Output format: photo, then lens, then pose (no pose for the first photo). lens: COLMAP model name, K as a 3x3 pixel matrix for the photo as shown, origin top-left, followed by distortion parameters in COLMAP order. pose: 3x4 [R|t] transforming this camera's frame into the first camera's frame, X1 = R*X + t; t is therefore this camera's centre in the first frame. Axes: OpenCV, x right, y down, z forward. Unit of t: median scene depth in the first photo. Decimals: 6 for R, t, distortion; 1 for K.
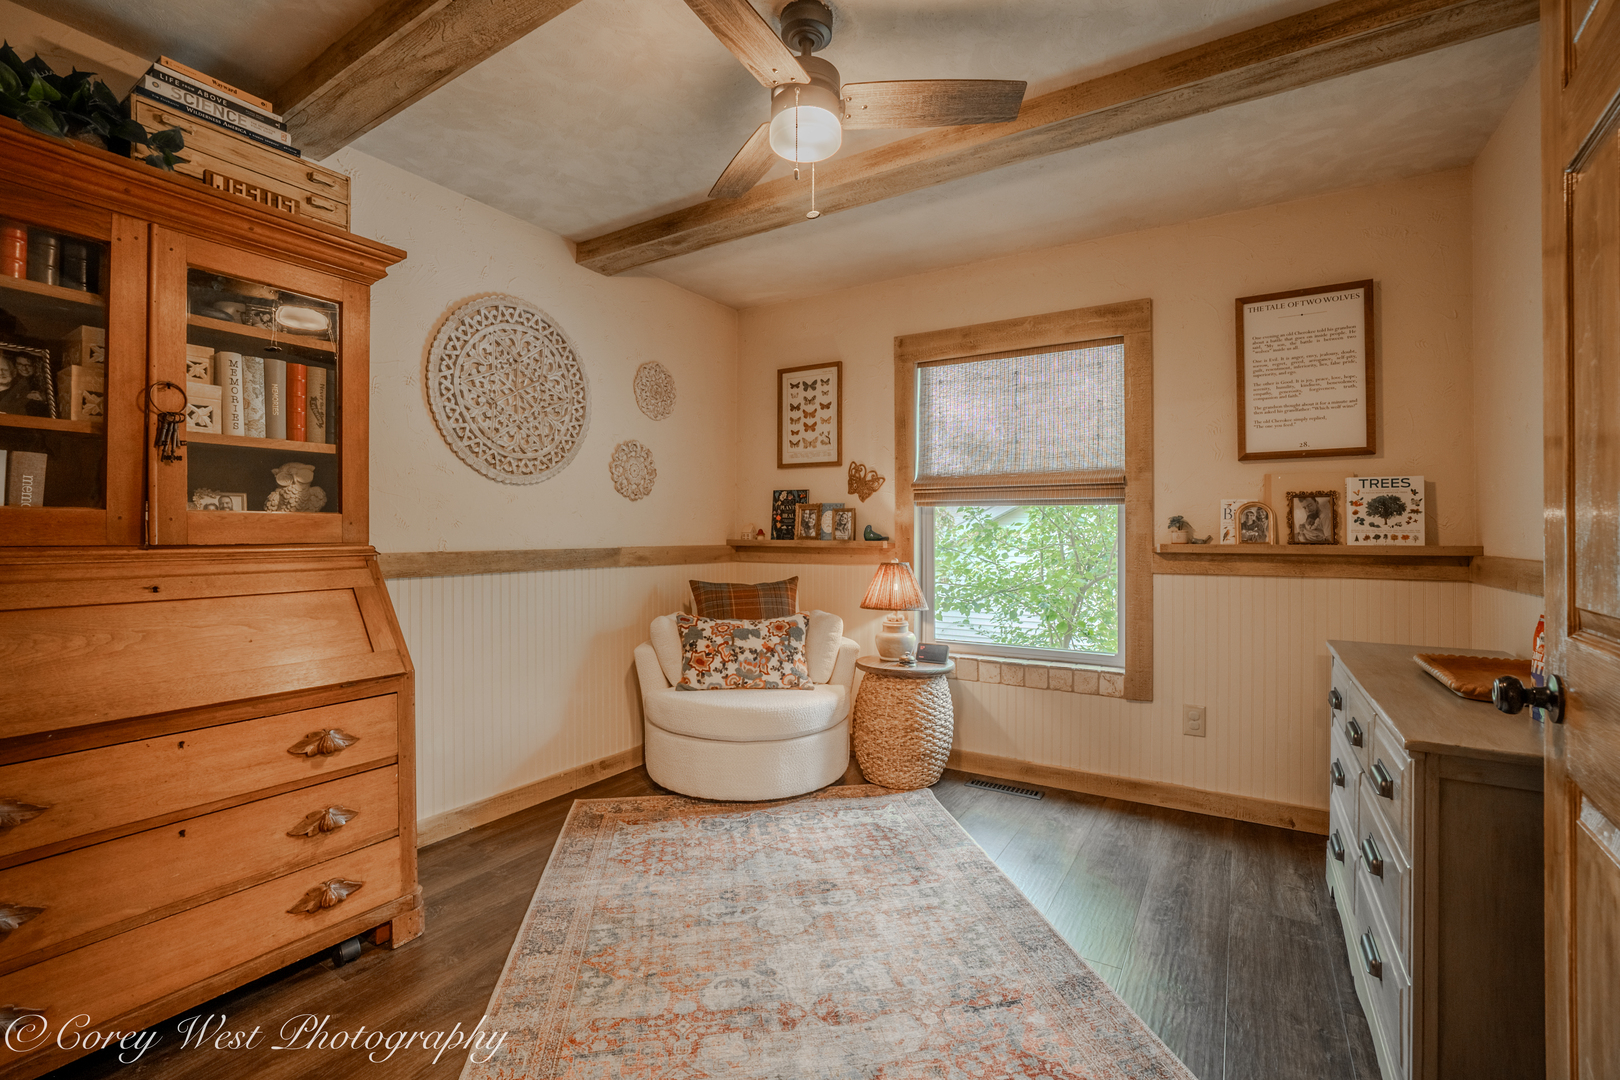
lens RADIAL K [[704.8, 0, 806.4], [0, 704.8, 528.9], [0, 0, 1]] dist [-0.034861, 0.007409]
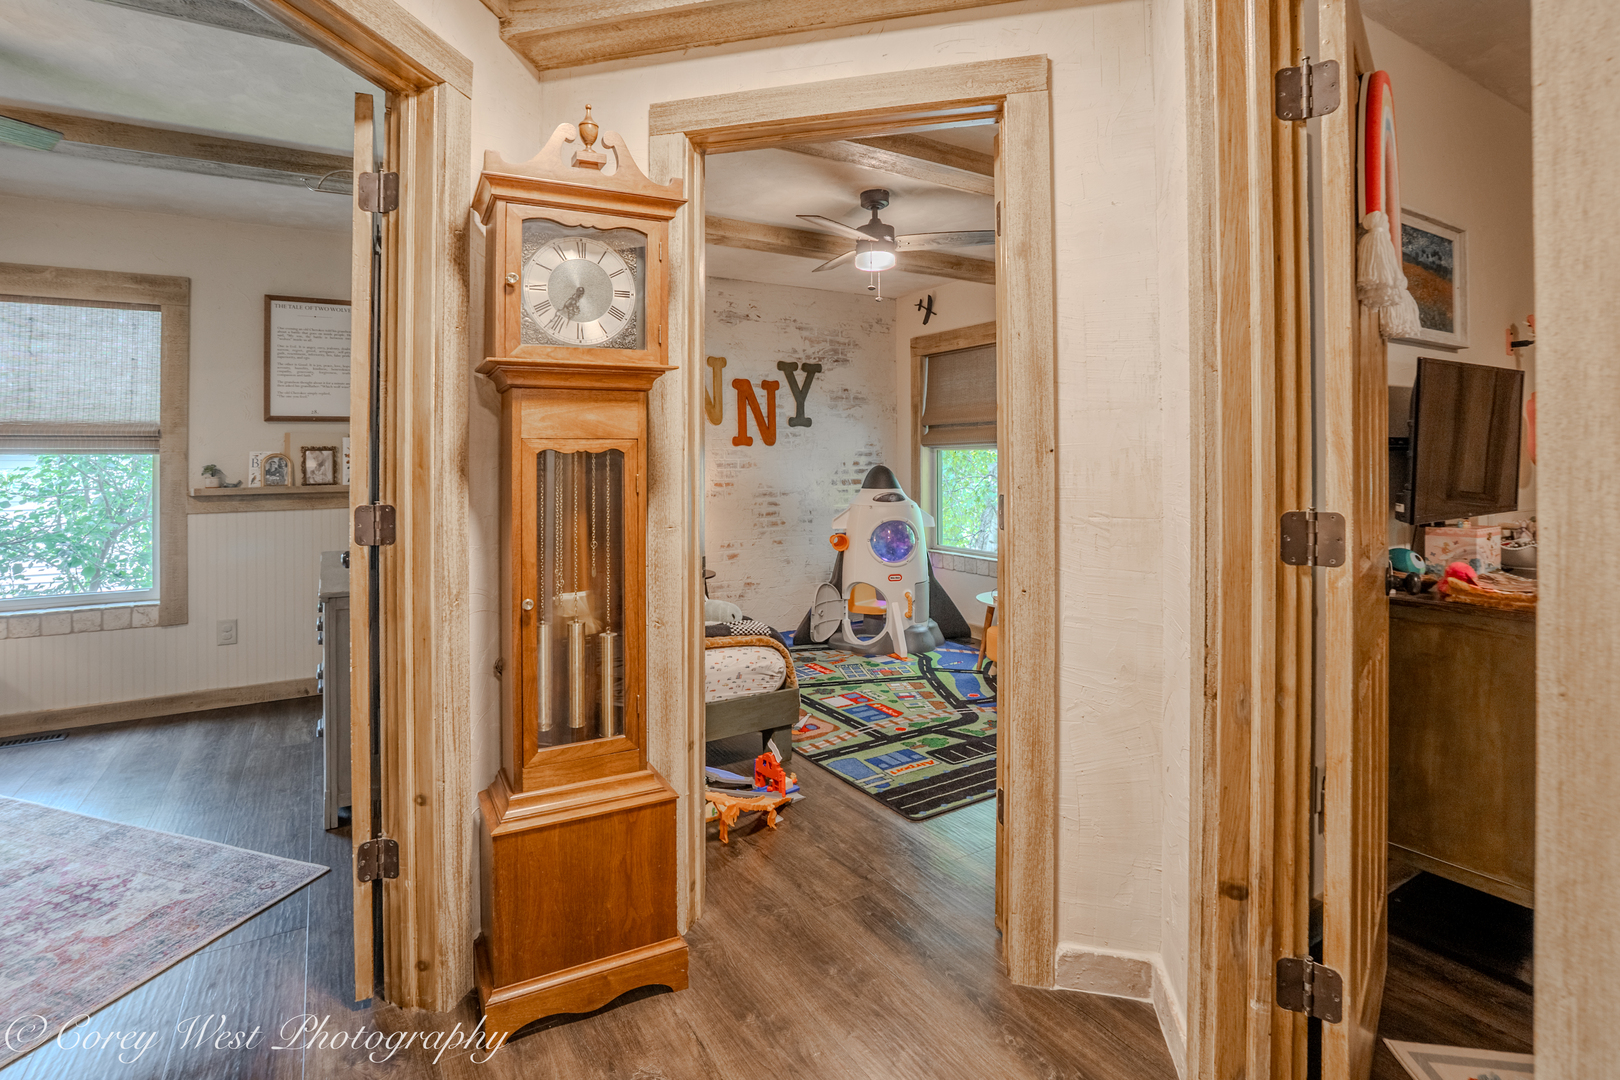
lens RADIAL K [[801.3, 0, 850.7], [0, 801.3, 436.4], [0, 0, 1]] dist [-0.035921, 0.007421]
pose [[0.427690, 0.011611, 0.903851, -0.241574], [0.005649, 0.999864, -0.015518, -0.043896], [-0.903908, 0.011743, 0.427566, -0.631570]]
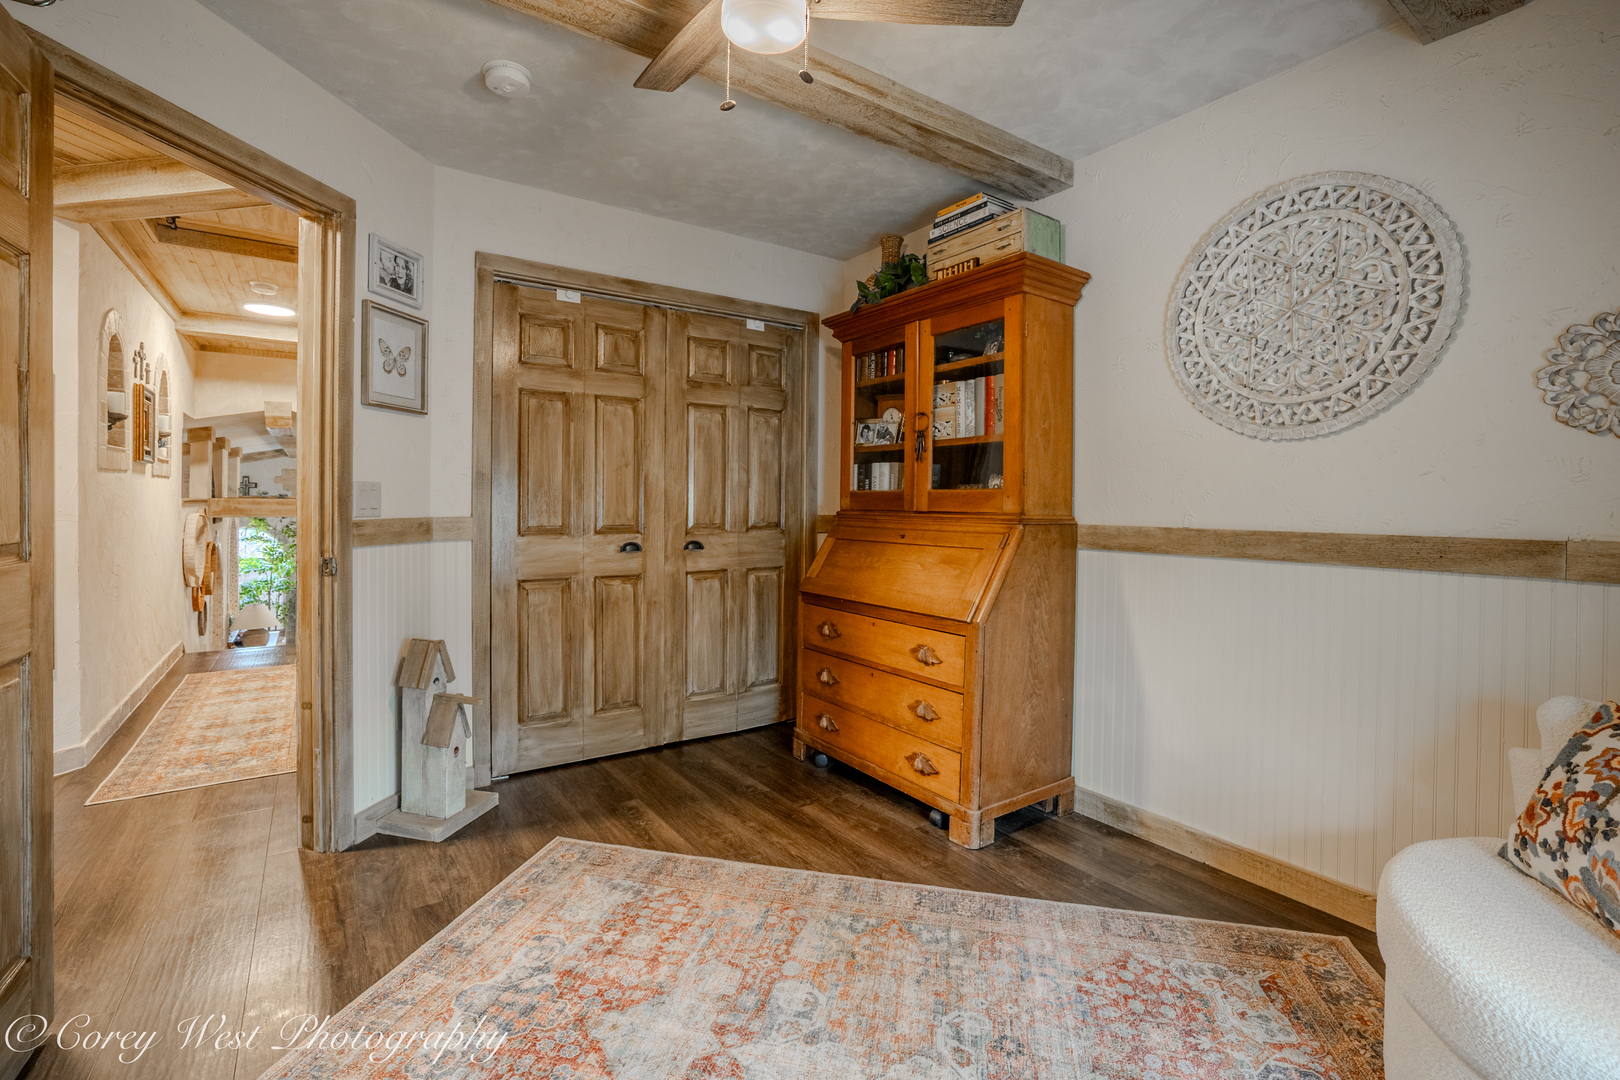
lens RADIAL K [[704.8, 0, 784.0], [0, 704.8, 500.7], [0, 0, 1]] dist [-0.034861, 0.007409]
pose [[-0.403822, -0.005939, -0.914818, 0.294115], [-0.005232, 0.999978, -0.004182, 0.002900], [0.914823, 0.003098, -0.403844, 0.537644]]
